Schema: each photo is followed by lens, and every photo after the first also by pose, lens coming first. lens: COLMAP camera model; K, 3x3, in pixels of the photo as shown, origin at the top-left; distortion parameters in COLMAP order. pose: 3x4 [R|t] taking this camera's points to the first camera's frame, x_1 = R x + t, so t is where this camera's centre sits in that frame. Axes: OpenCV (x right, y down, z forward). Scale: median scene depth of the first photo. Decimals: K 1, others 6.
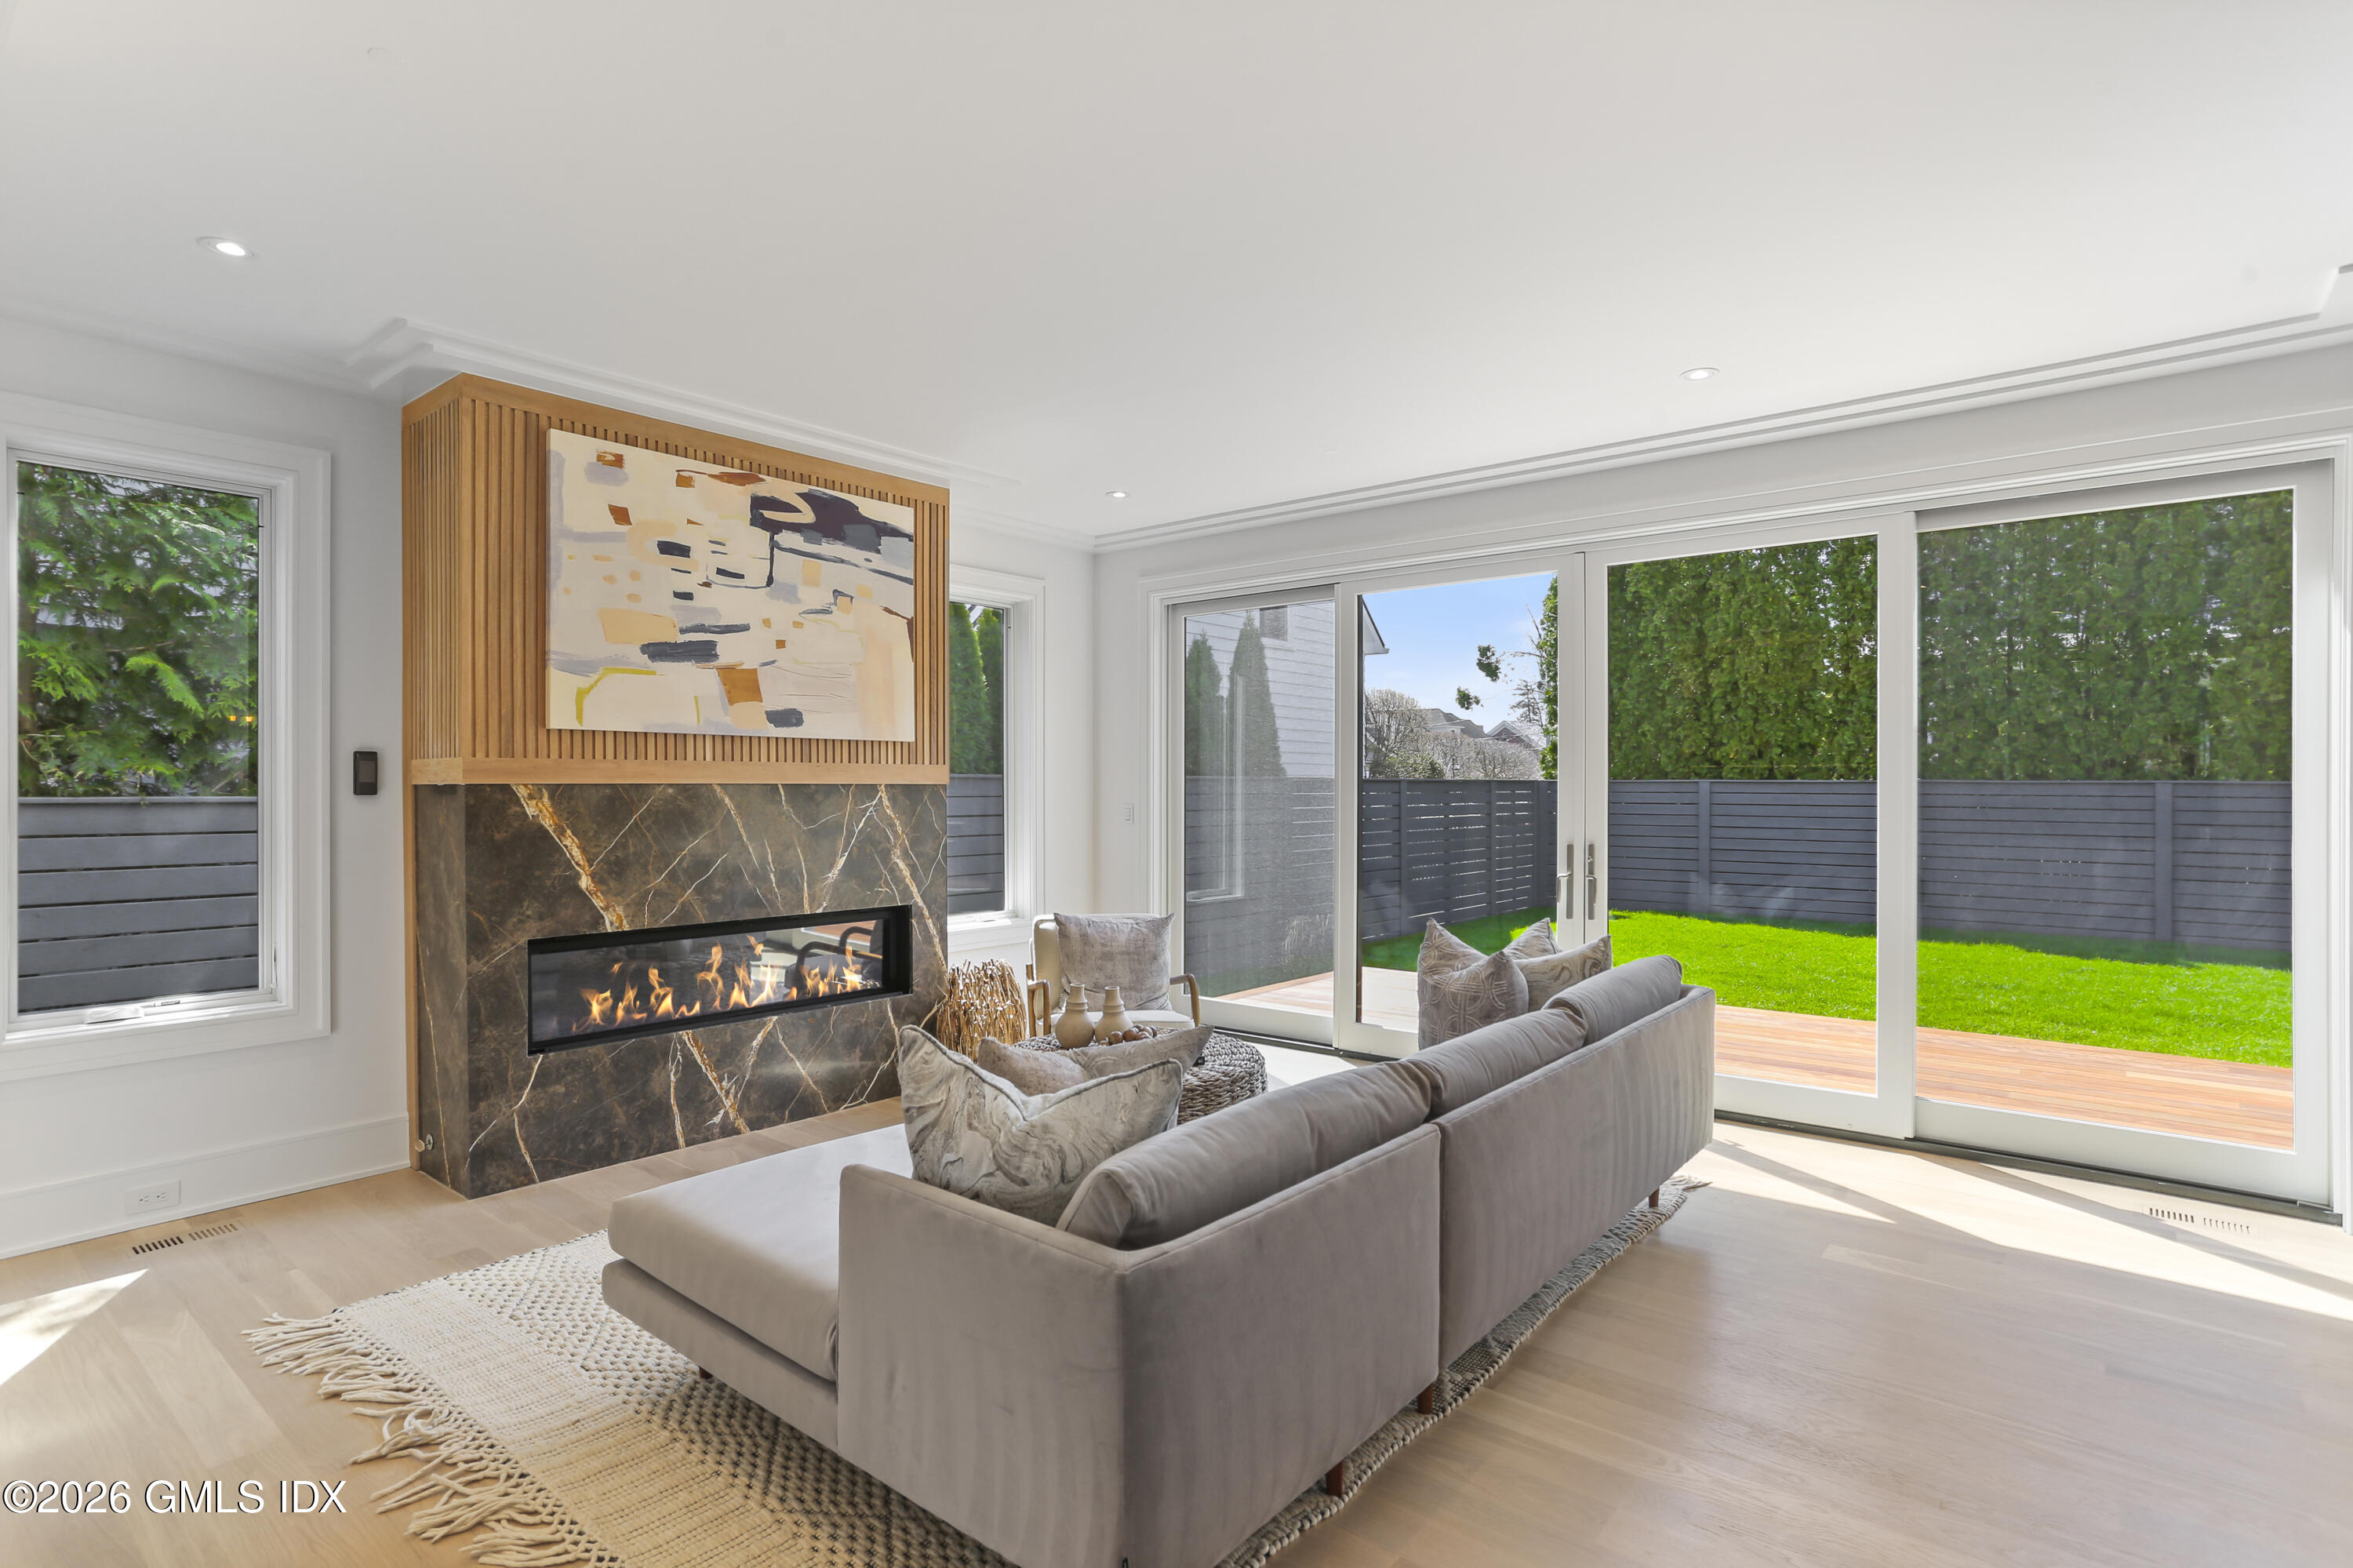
lens RADIAL K [[1142.7, 0, 1194.1], [0, 1142.7, 783.0], [0, 0, 1]] dist [0.003418, 0.001710]
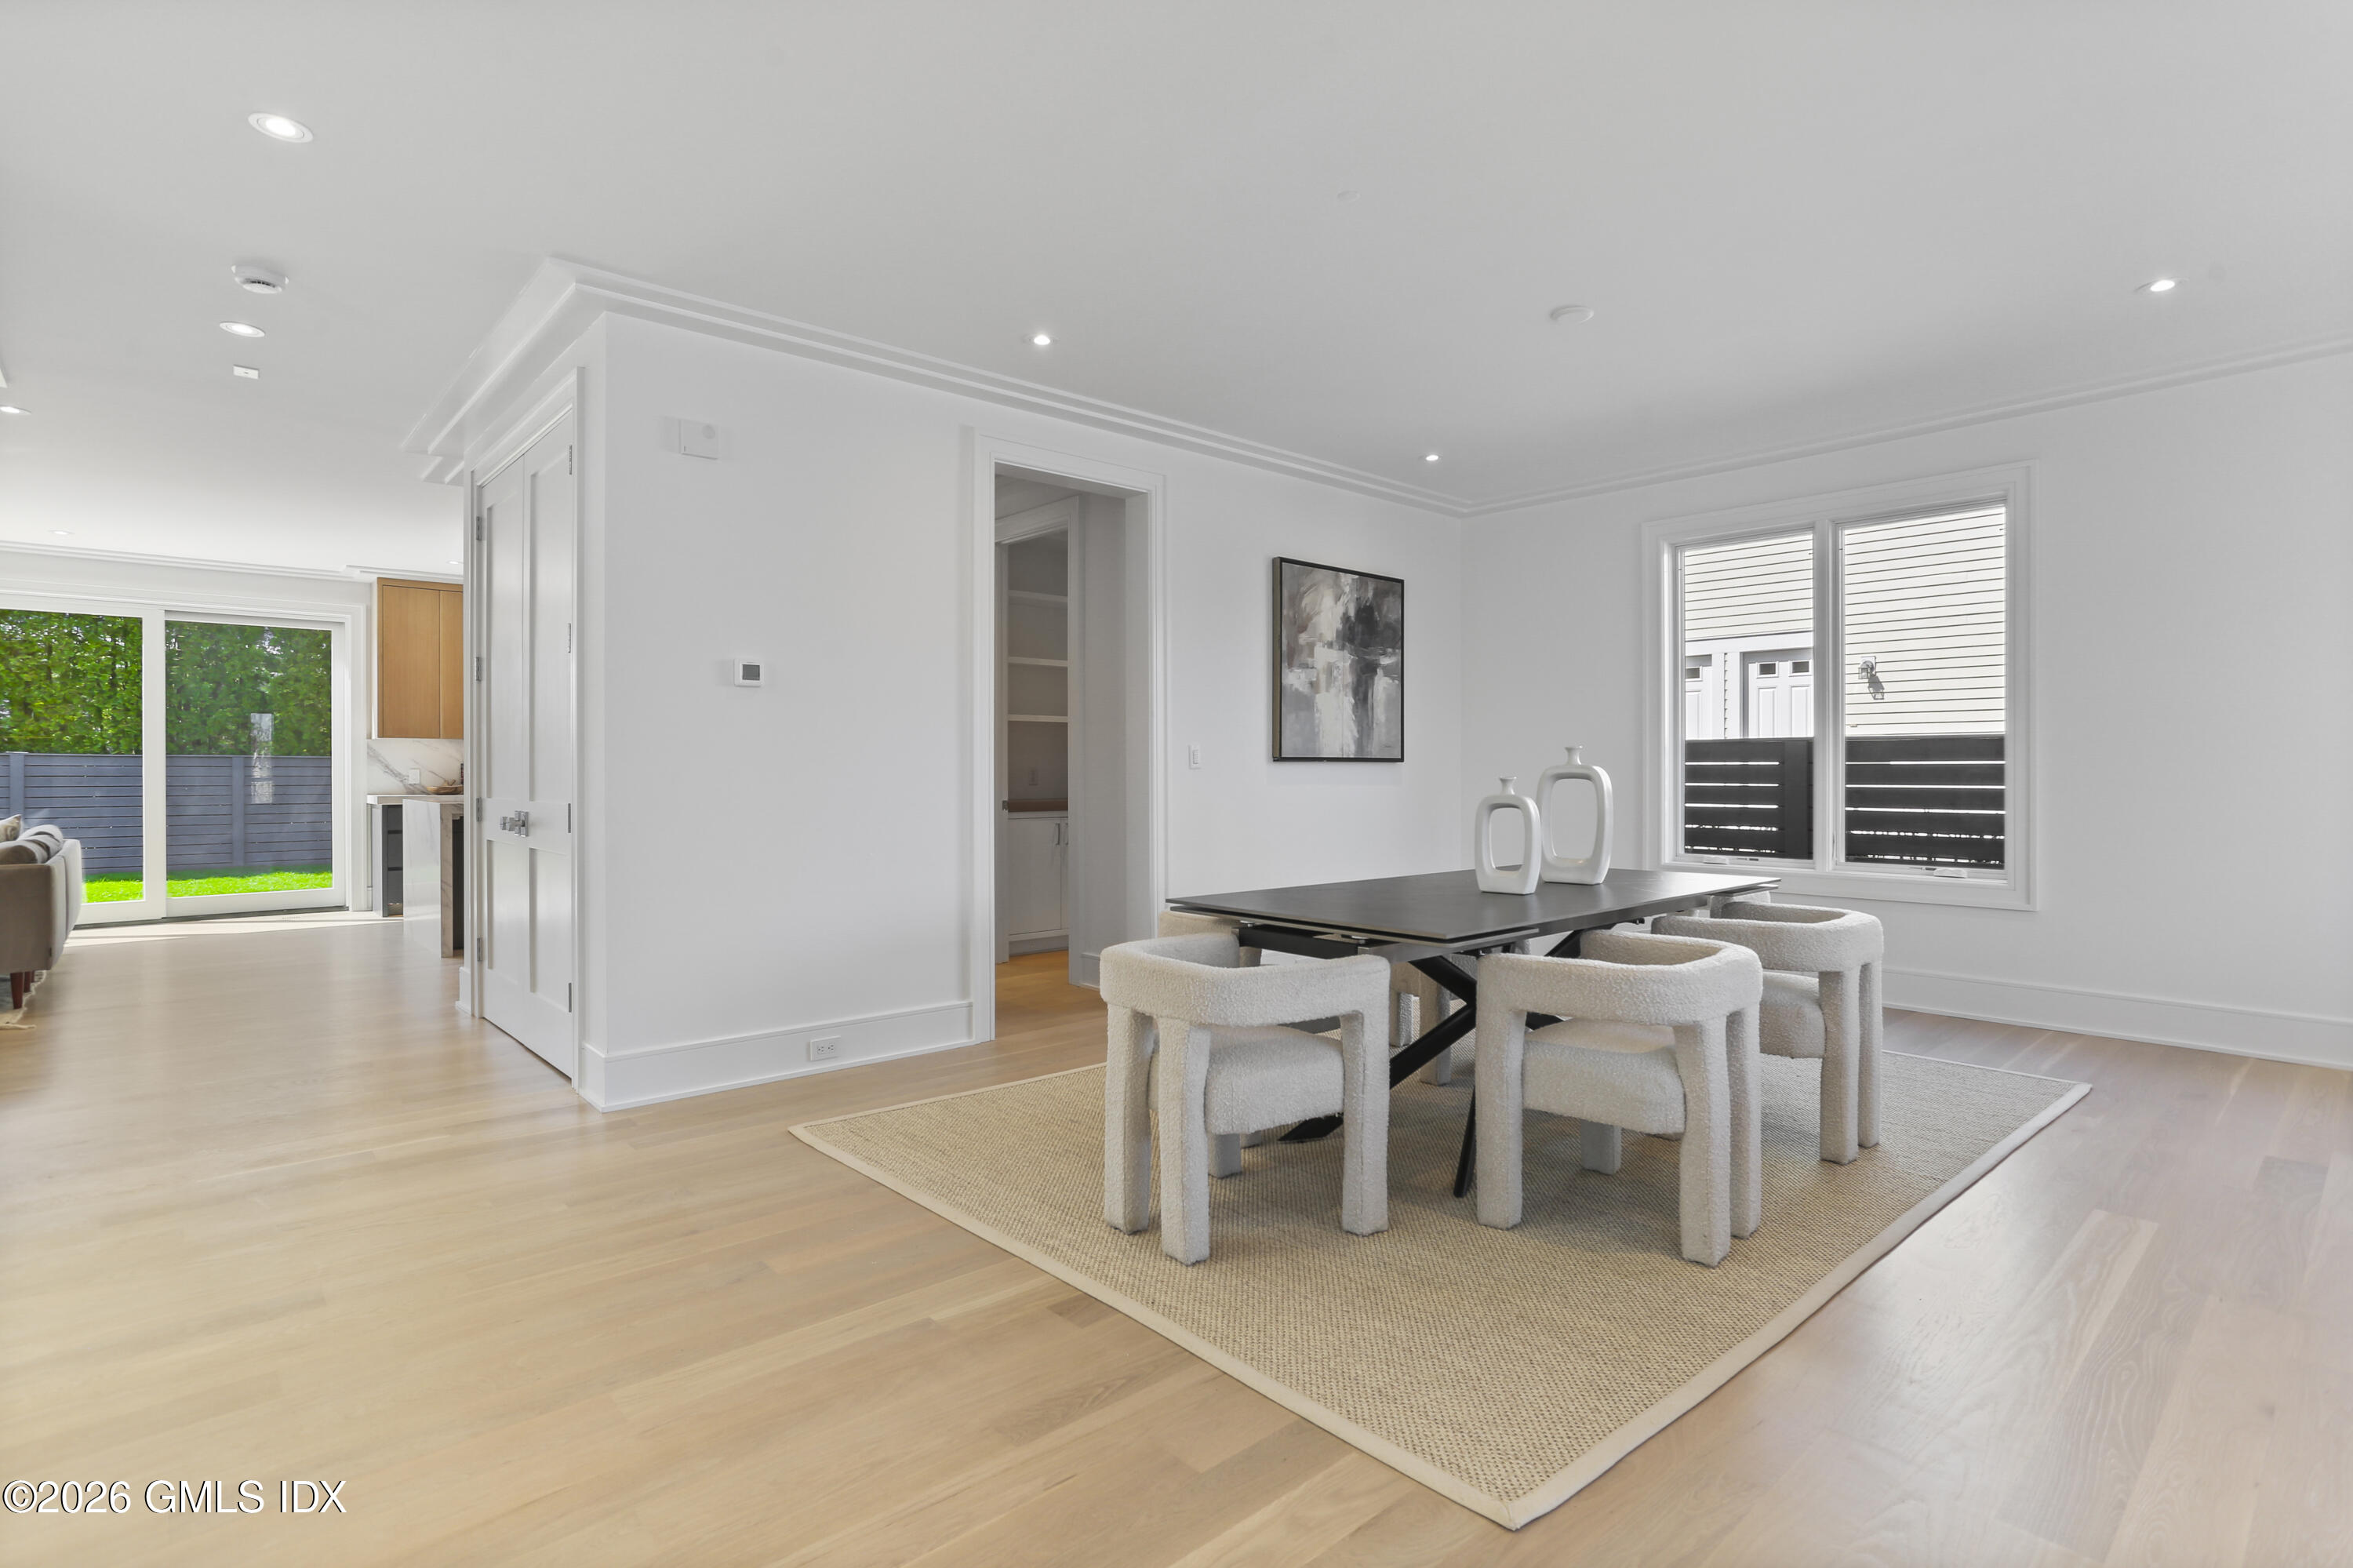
lens RADIAL K [[1142.7, 0, 1200.6], [0, 1142.7, 771.2], [0, 0, 1]] dist [0.003418, 0.001710]
pose [[0.143498, -0.002860, 0.989647, -0.388828], [0.003993, 0.999989, 0.002311, 0.018640], [-0.989643, 0.003620, 0.143508, -0.386185]]
